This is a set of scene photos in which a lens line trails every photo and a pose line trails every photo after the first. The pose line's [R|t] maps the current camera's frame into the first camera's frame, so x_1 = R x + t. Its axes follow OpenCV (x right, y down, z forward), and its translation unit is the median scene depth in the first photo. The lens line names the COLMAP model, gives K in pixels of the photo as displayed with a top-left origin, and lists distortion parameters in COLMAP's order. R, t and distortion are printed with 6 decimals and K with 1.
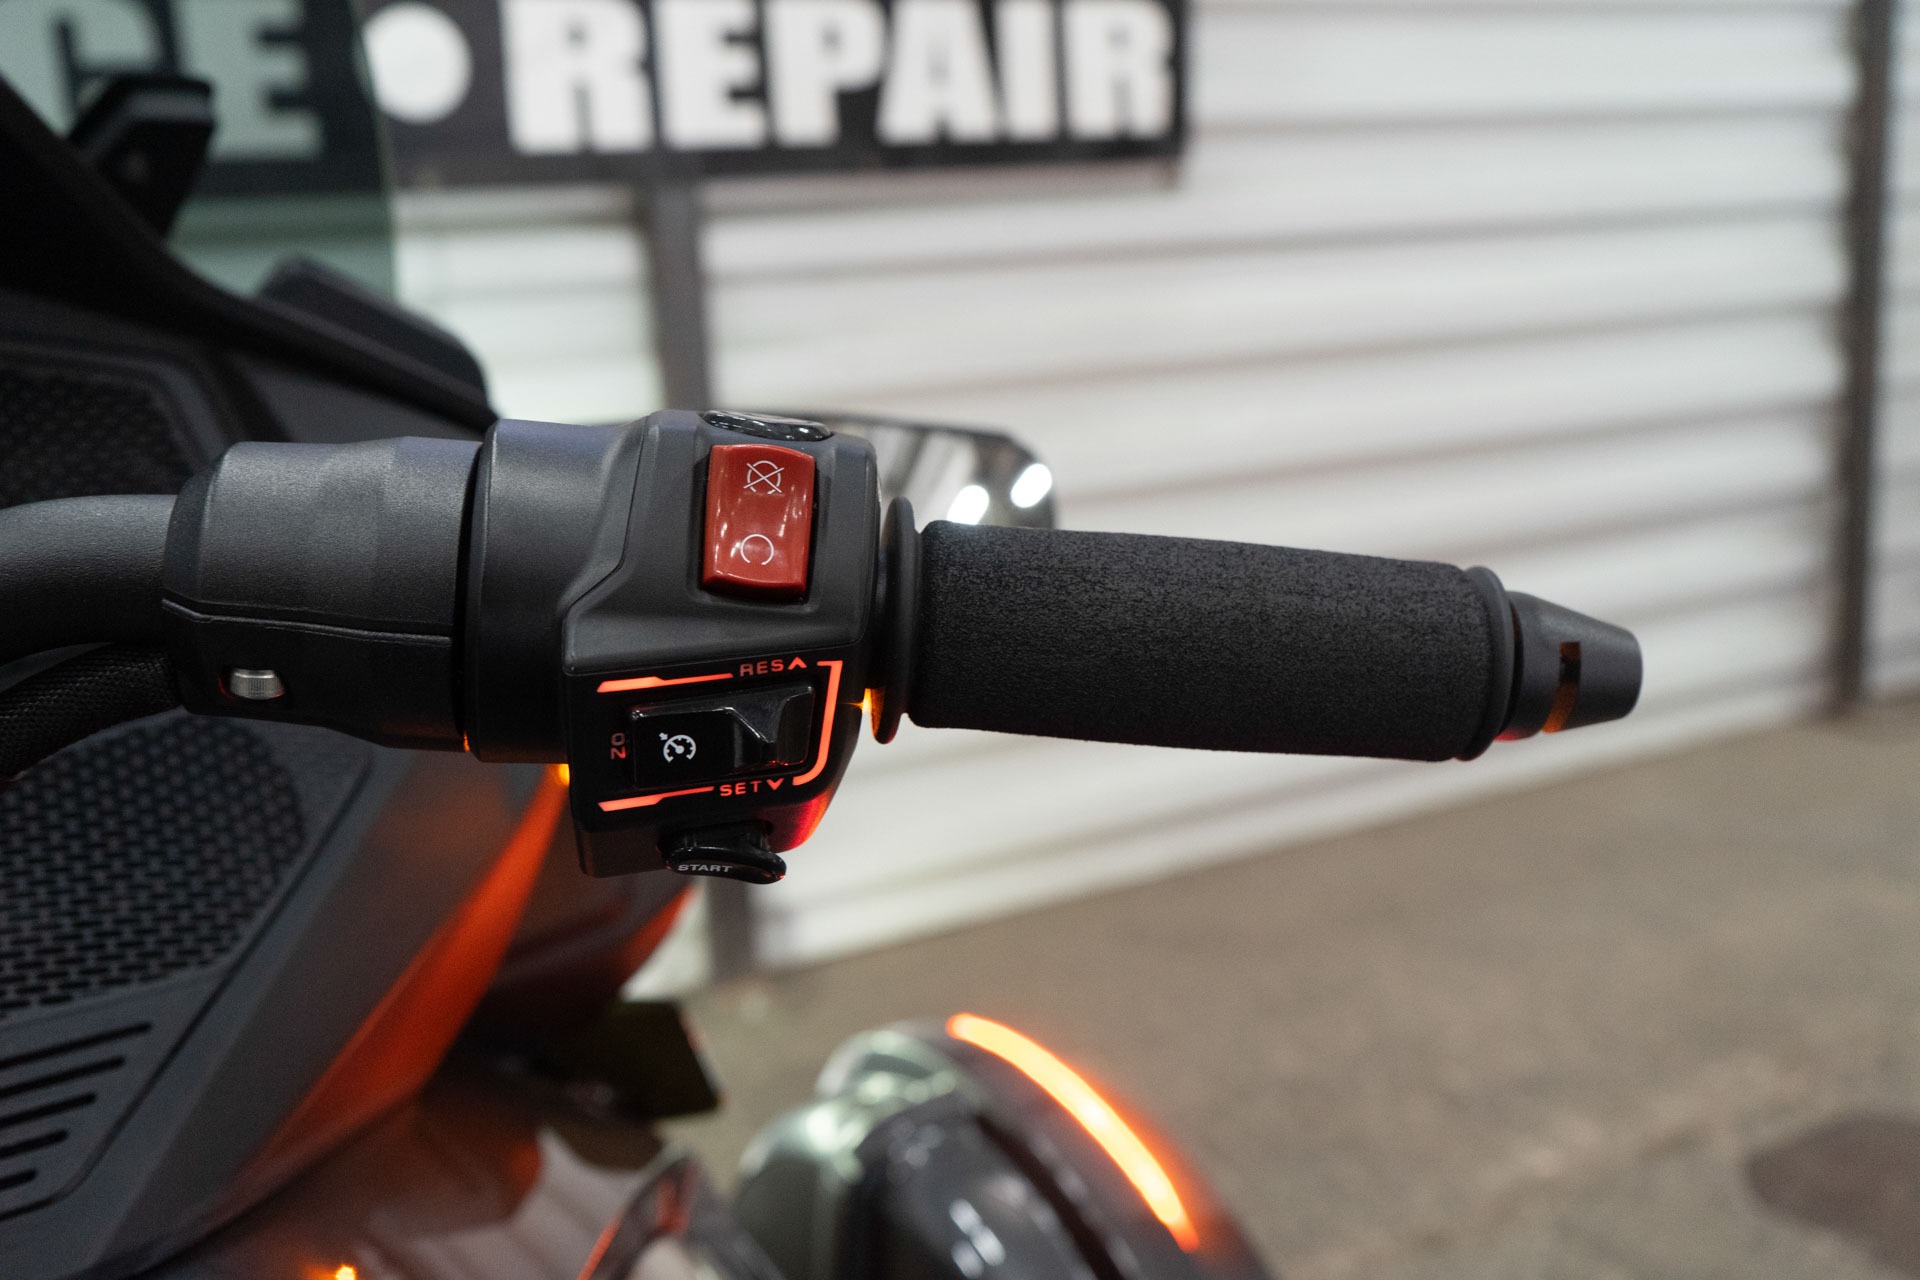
lens RADIAL K [[1973.0, 0, 950.7], [0, 1973.0, 636.9], [0, 0, 1]] dist [0.010055, 0.000000]
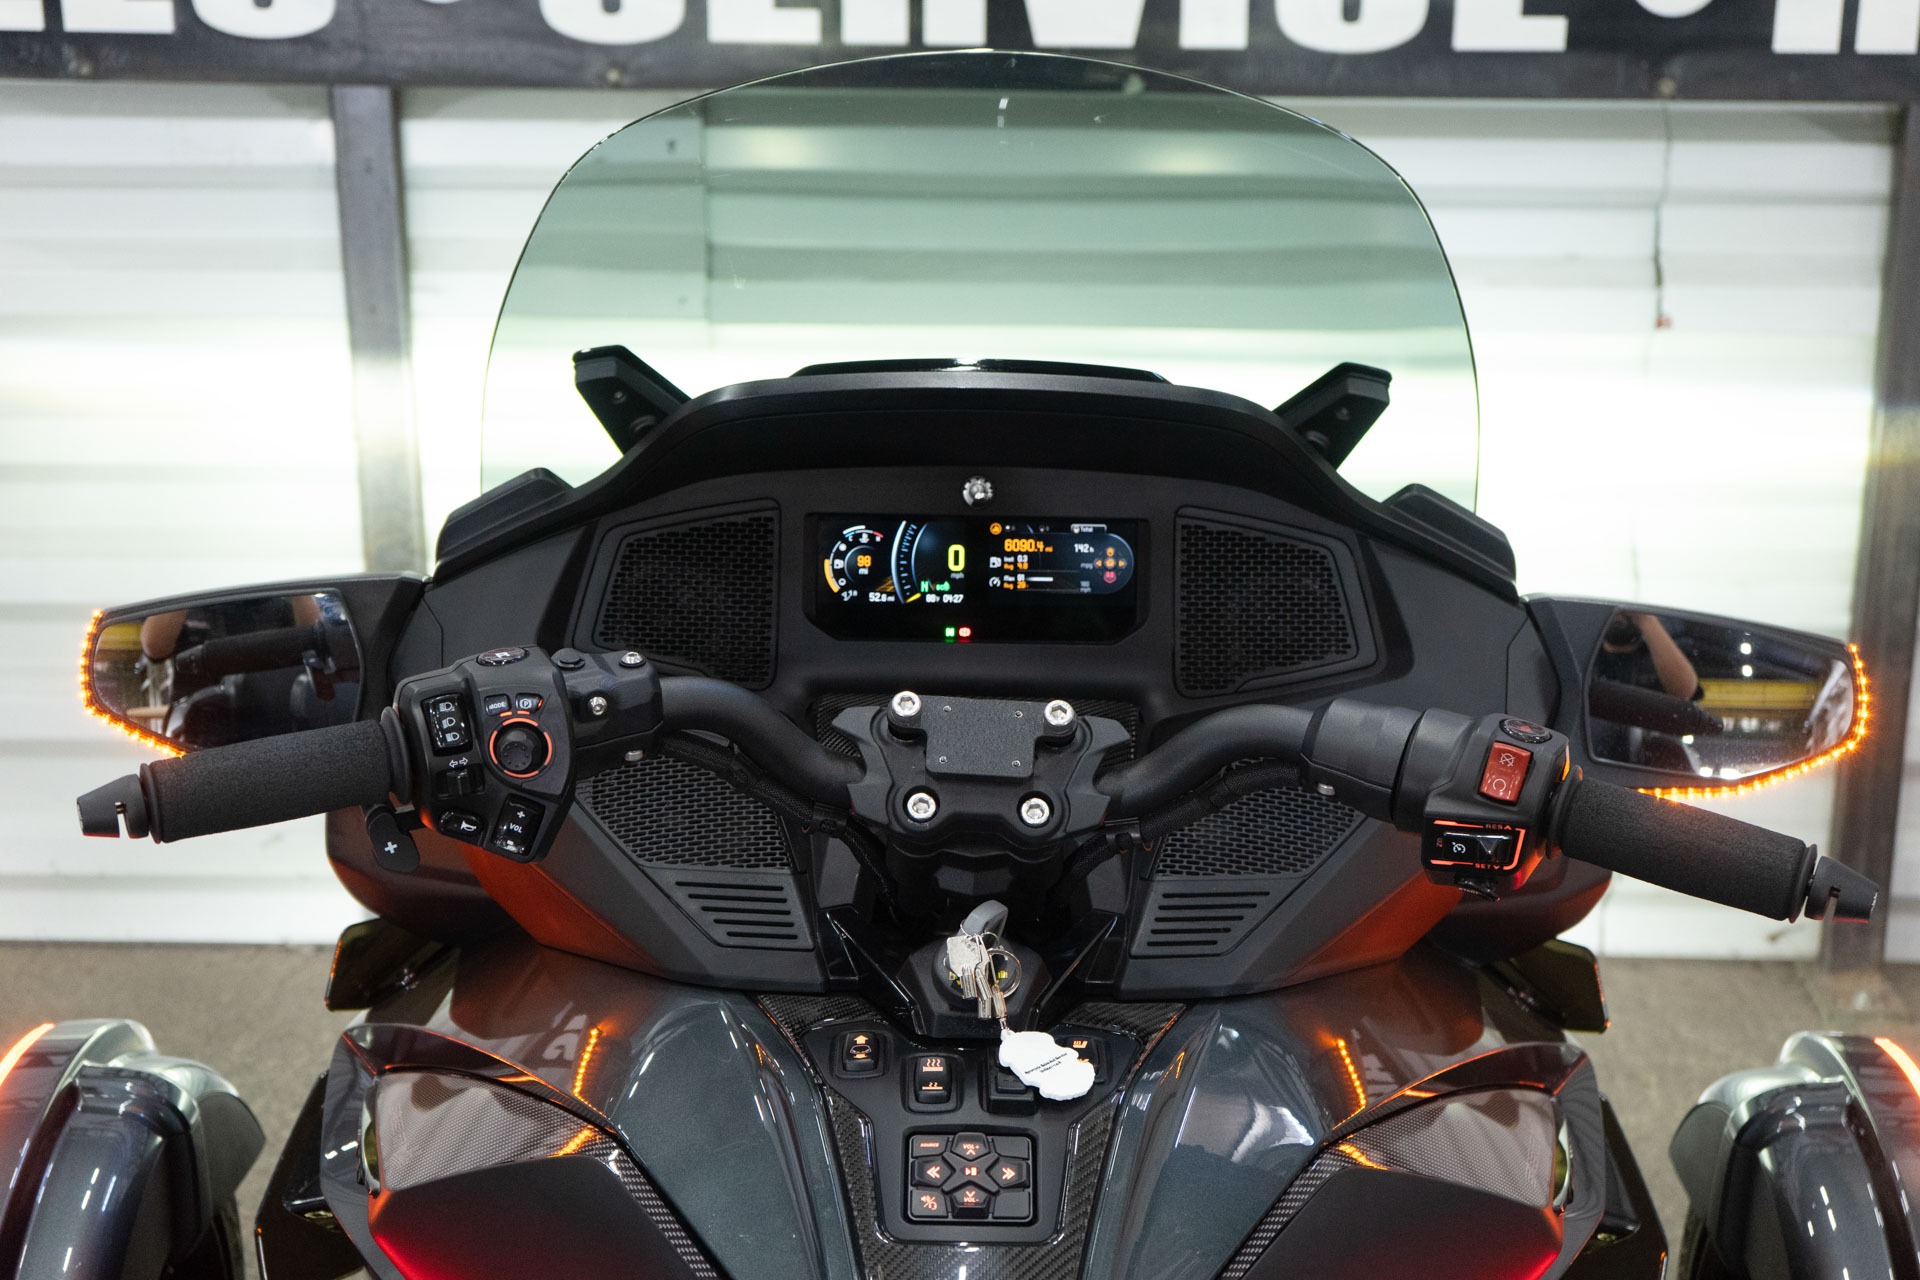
lens RADIAL K [[2969.3, 0, 961.2], [0, 2969.3, 625.3], [0, 0, 1]] dist [0.052921, 0.000000]
pose [[0.860411, 0.198406, -0.469391, 0.172001], [-0.158246, 0.979584, 0.123988, -0.097607], [0.484408, -0.032401, 0.874242, -0.443768]]
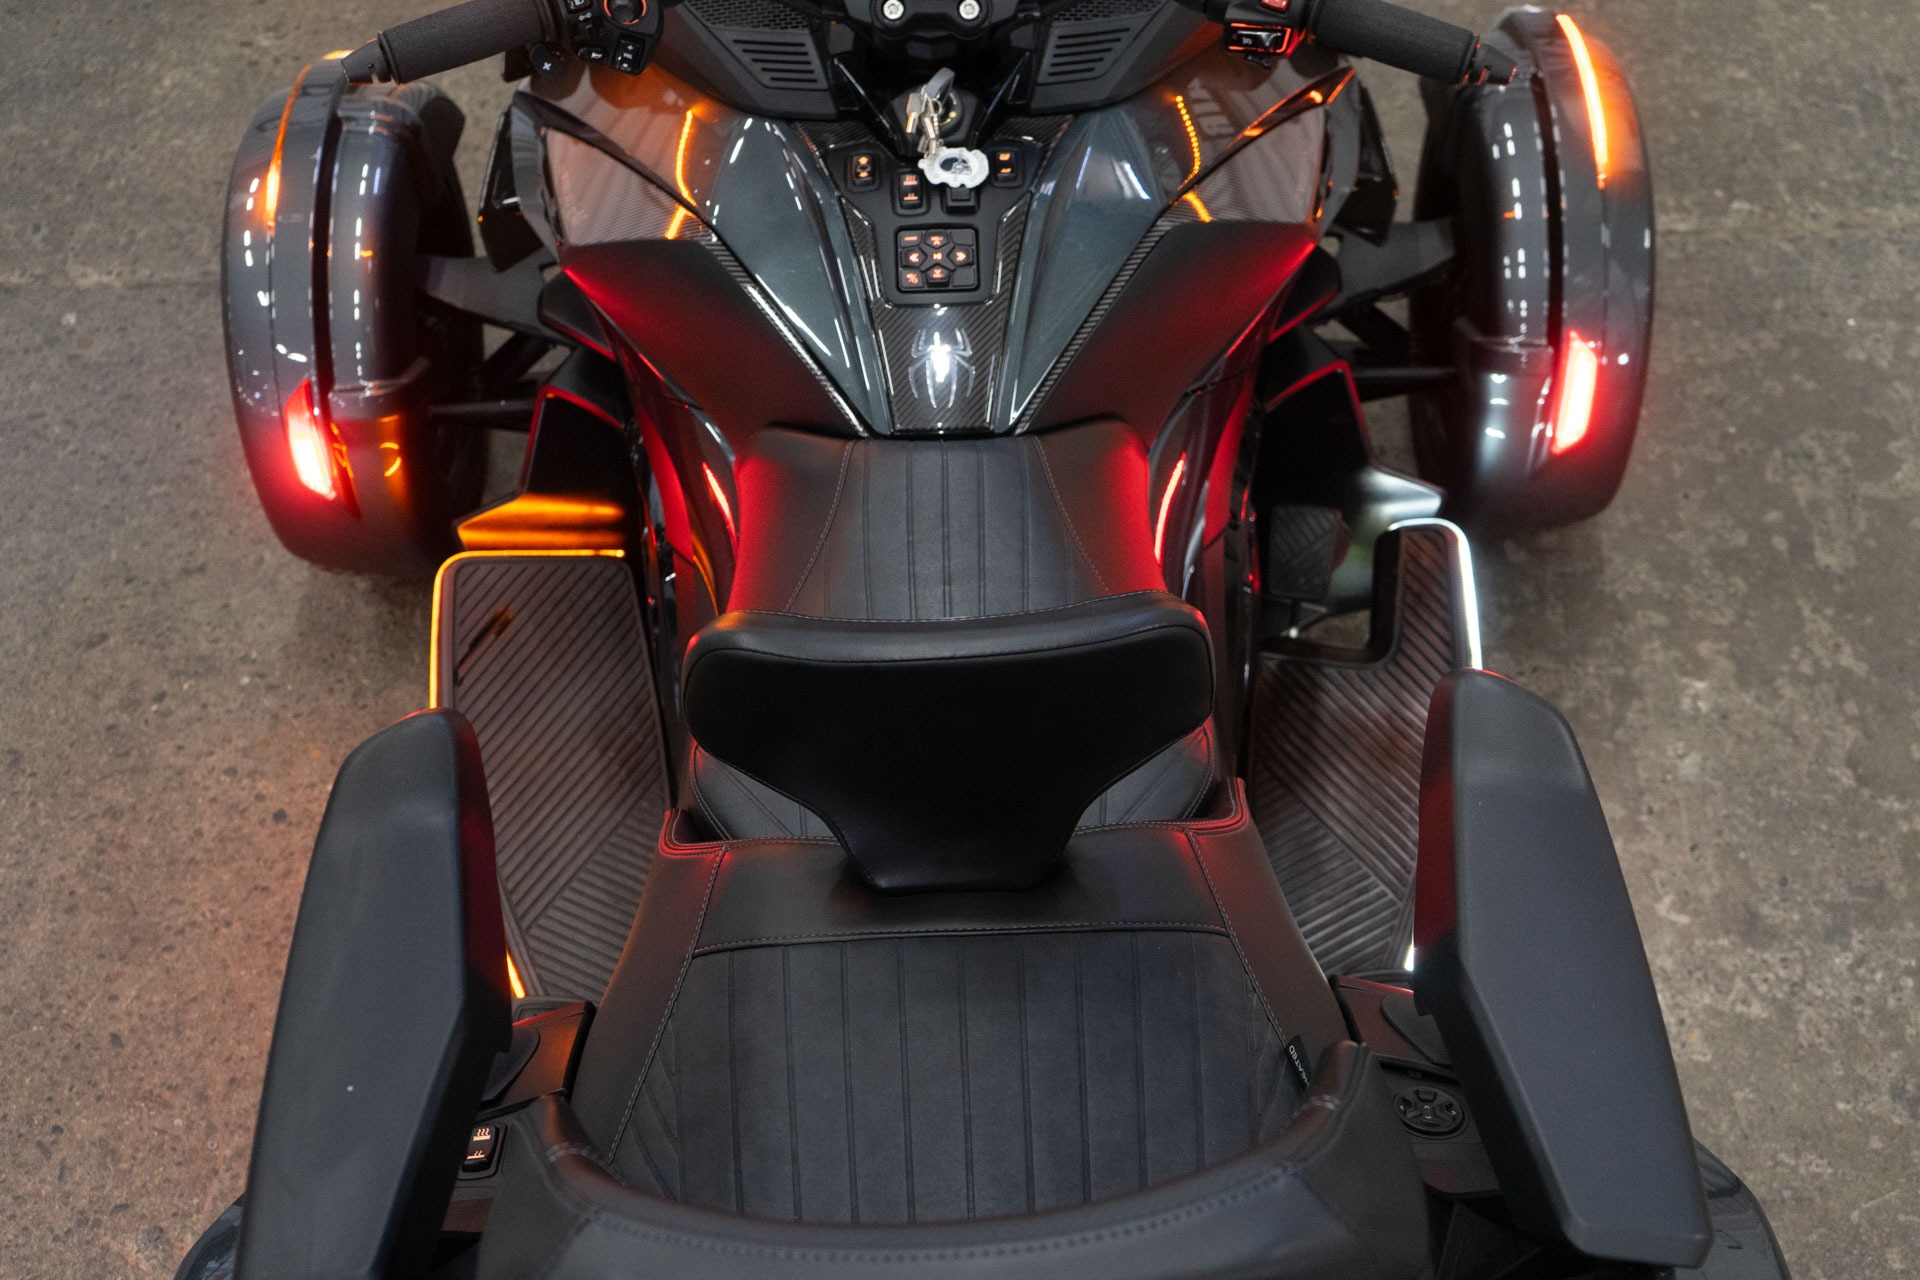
lens RADIAL K [[2180.1, 0, 950.5], [0, 2180.1, 672.8], [0, 0, 1]] dist [0.018651, 0.000000]
pose [[0.872941, 0.371926, -0.315667, 0.190475], [-0.114854, 0.785594, 0.607989, -0.244411], [0.474113, -0.494483, 0.728494, -0.501361]]
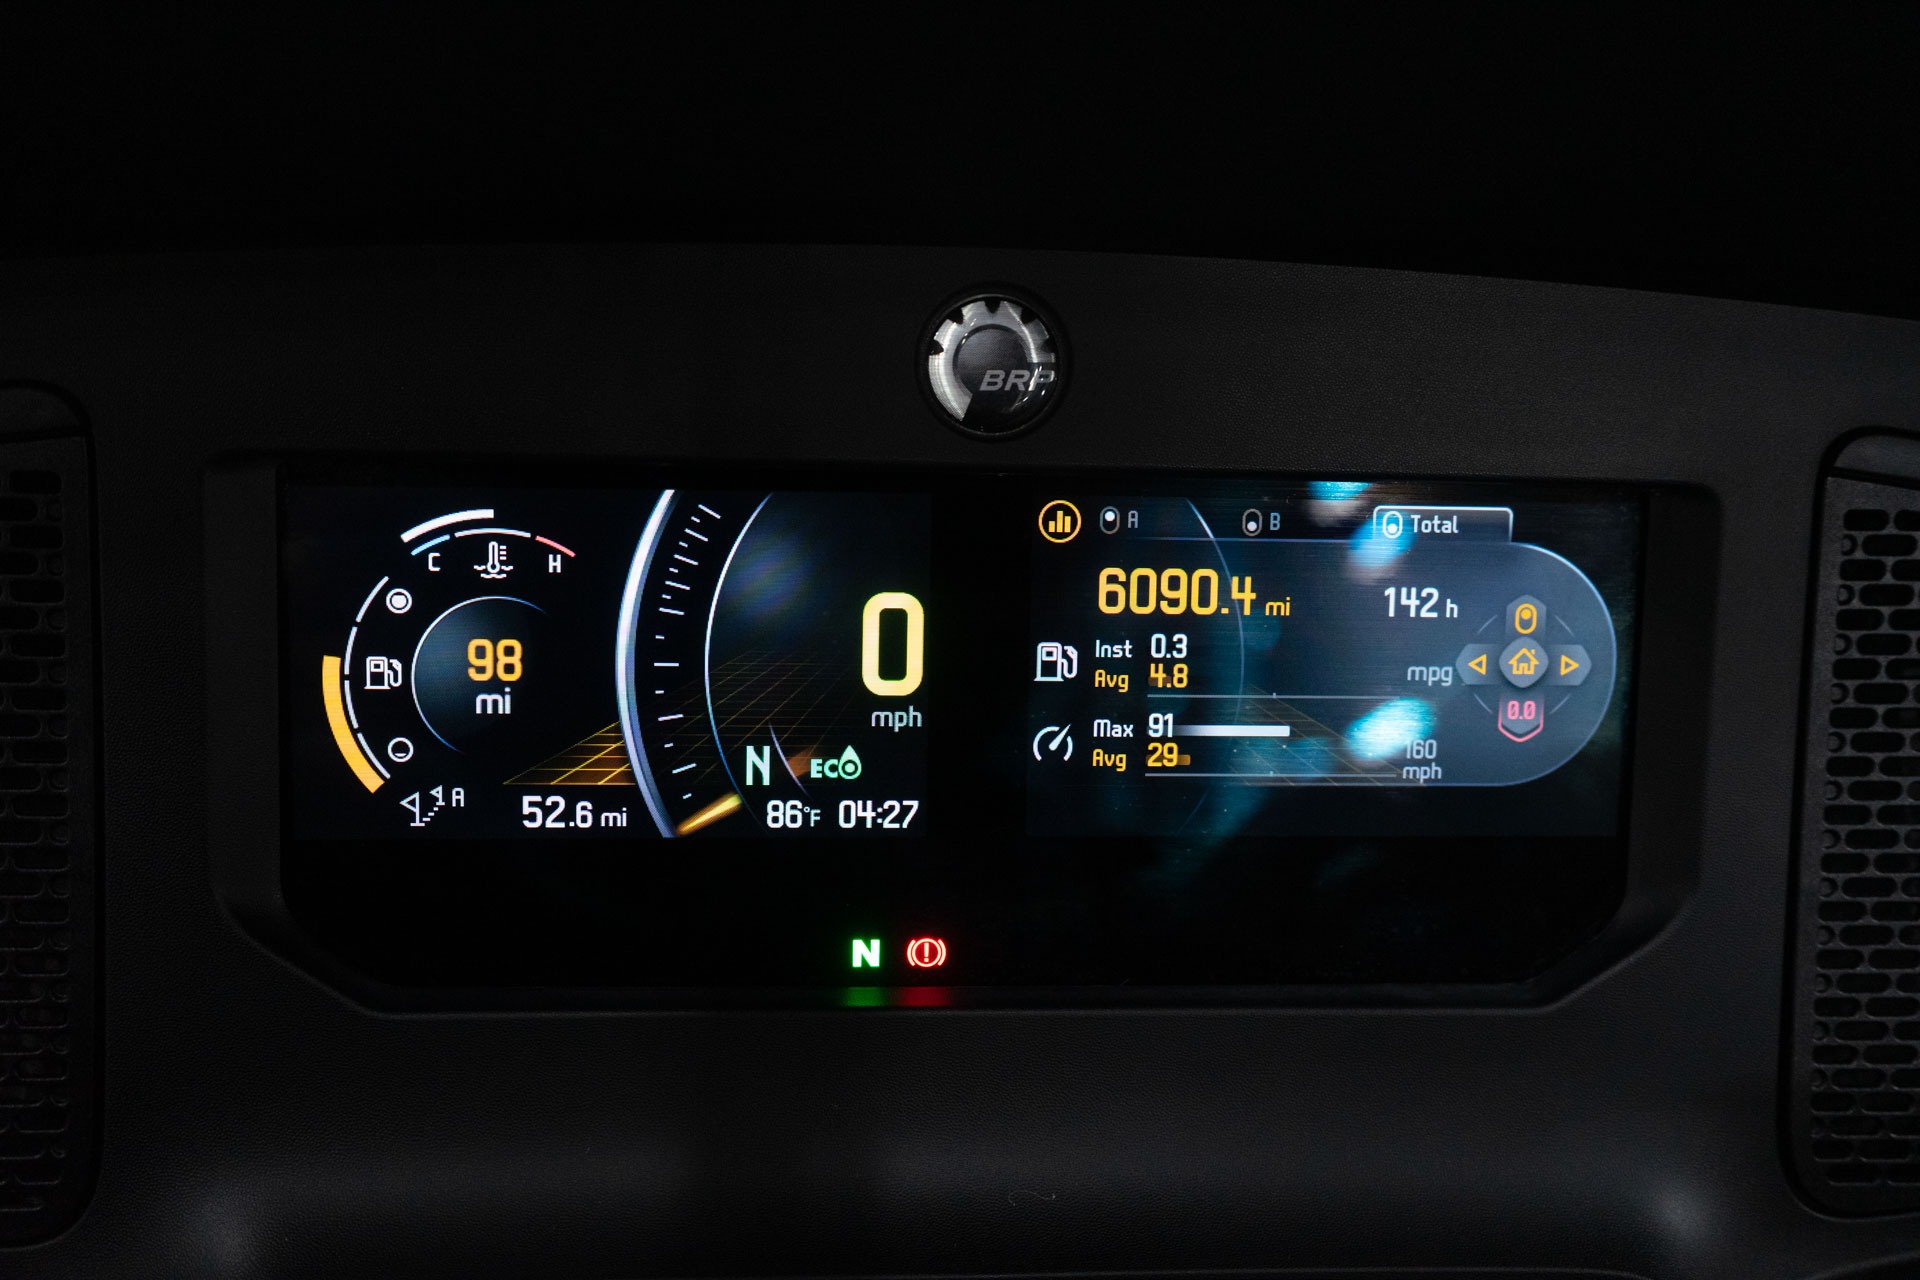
lens RADIAL K [[1973.0, 0, 963.1], [0, 1973.0, 640.7], [0, 0, 1]] dist [0.010055, 0.000000]
pose [[0.903514, 0.227260, -0.363339, -0.150871], [-0.173002, 0.969081, 0.175936, -0.040474], [0.392088, -0.096102, 0.914894, 0.128784]]
